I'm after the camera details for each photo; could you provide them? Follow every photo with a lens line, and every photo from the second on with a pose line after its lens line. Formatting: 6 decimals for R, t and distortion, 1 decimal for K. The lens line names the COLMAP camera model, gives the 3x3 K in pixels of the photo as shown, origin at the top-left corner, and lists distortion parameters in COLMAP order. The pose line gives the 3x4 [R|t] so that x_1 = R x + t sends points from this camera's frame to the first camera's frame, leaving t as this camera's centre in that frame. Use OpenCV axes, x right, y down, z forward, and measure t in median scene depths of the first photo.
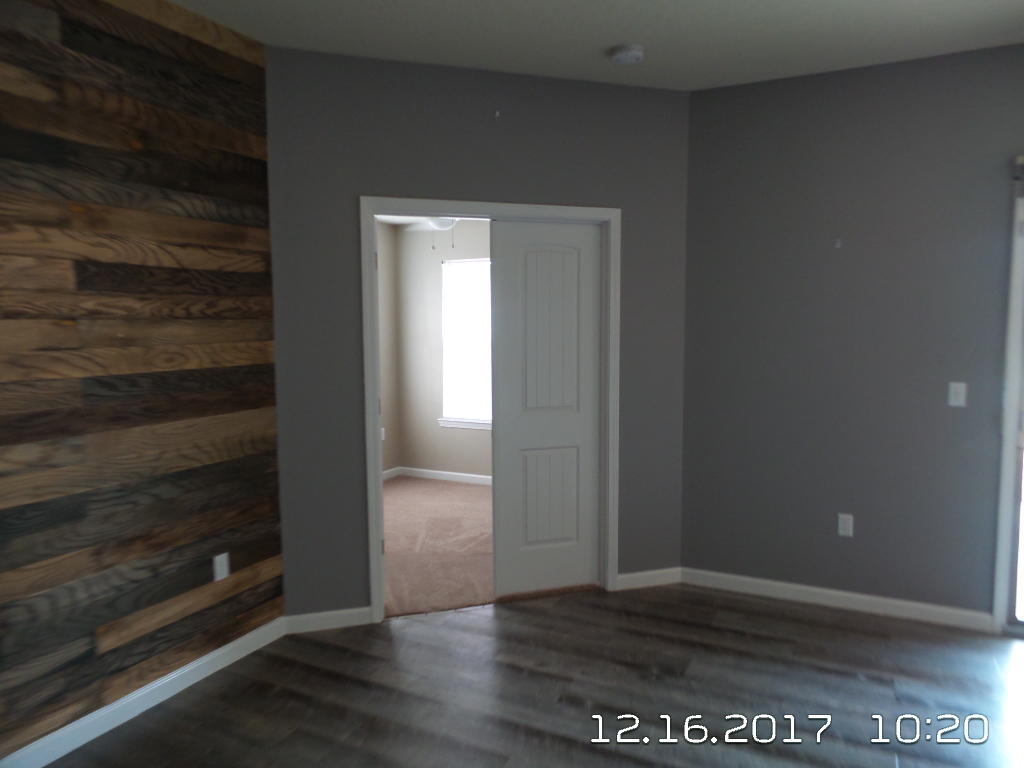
lens RADIAL K [[704.4, 0, 511.3], [0, 704.4, 388.3], [0, 0, 1]] dist [-0.009208, 0.012113]
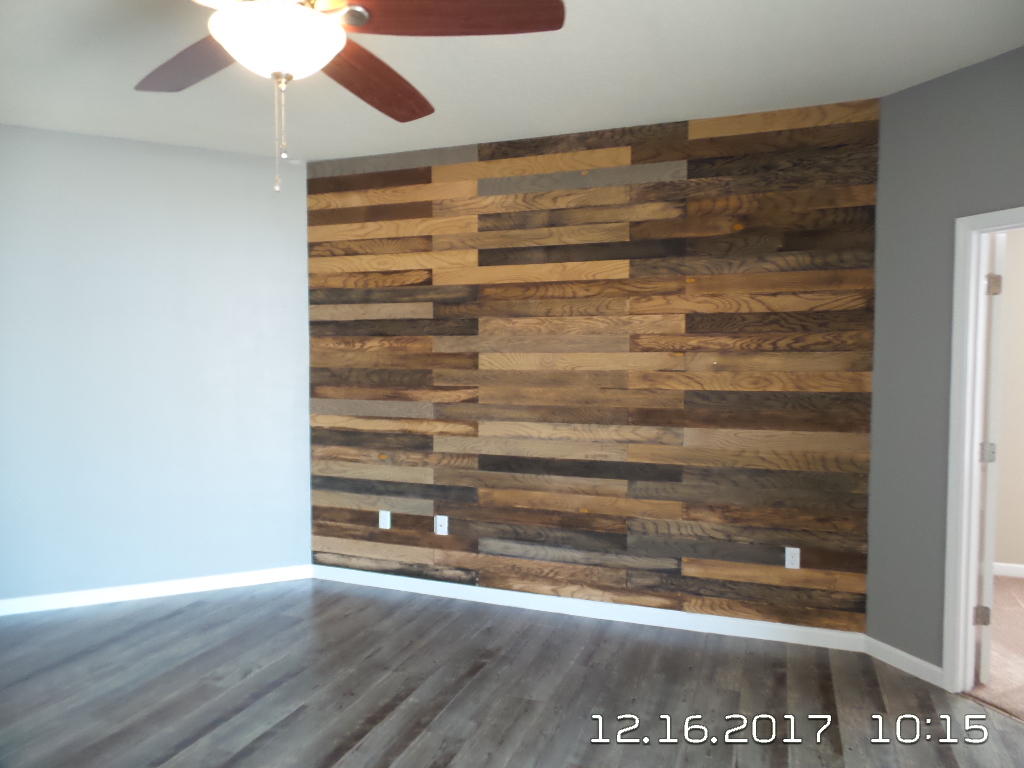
lens RADIAL K [[704.4, 0, 515.5], [0, 704.4, 392.3], [0, 0, 1]] dist [-0.009208, 0.012113]
pose [[0.108280, 0.057743, -0.992442, 0.730284], [-0.092391, 0.994575, 0.047787, -0.041453], [0.989818, 0.086518, 0.113028, 0.386641]]
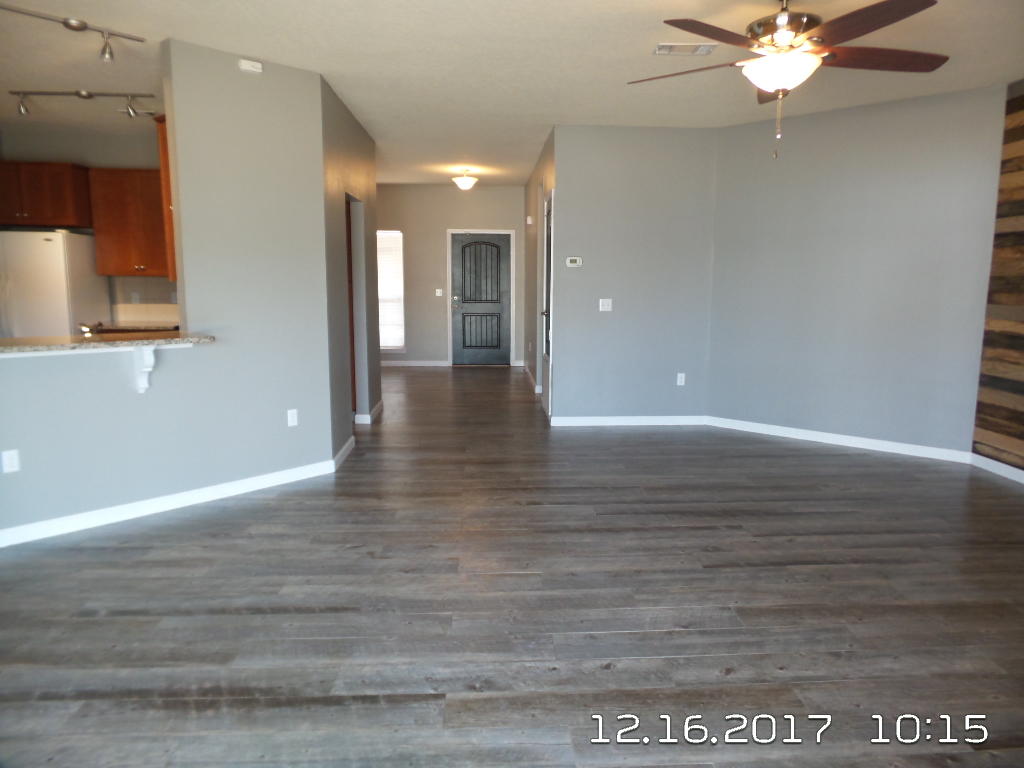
lens RADIAL K [[704.4, 0, 521.2], [0, 704.4, 390.0], [0, 0, 1]] dist [-0.009208, 0.012113]
pose [[-0.866333, 0.076136, -0.493630, 0.930514], [-0.041216, 0.974046, 0.222567, -0.043879], [0.497763, 0.213163, -0.840710, 0.883489]]
